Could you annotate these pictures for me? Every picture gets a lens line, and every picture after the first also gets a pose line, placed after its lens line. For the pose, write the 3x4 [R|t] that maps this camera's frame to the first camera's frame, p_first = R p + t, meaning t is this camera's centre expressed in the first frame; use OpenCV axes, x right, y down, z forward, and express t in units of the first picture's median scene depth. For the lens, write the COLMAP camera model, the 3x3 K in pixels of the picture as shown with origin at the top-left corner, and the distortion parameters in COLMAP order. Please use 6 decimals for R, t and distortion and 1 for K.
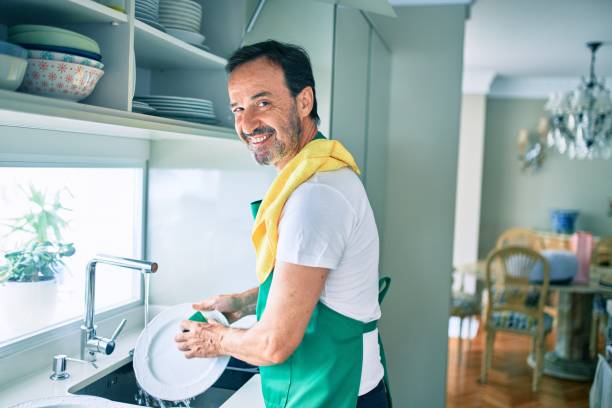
lens RADIAL K [[580.6, 0, 306.0], [0, 580.6, 204.0], [0, 0, 1]] dist [-0.000271, -0.003206]
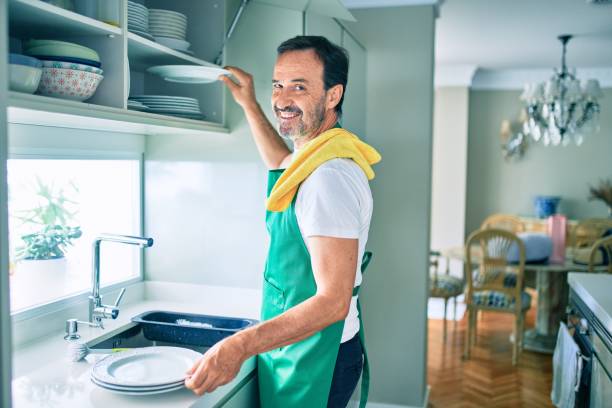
lens RADIAL K [[577.5, 0, 306.0], [0, 577.5, 204.0], [0, 0, 1]] dist [-0.005500, -0.001232]
pose [[0.999687, -0.025030, 0.000616, 0.040767], [0.025026, 0.999666, 0.006397, 0.024745], [-0.000775, -0.006380, 0.999979, -0.124462]]
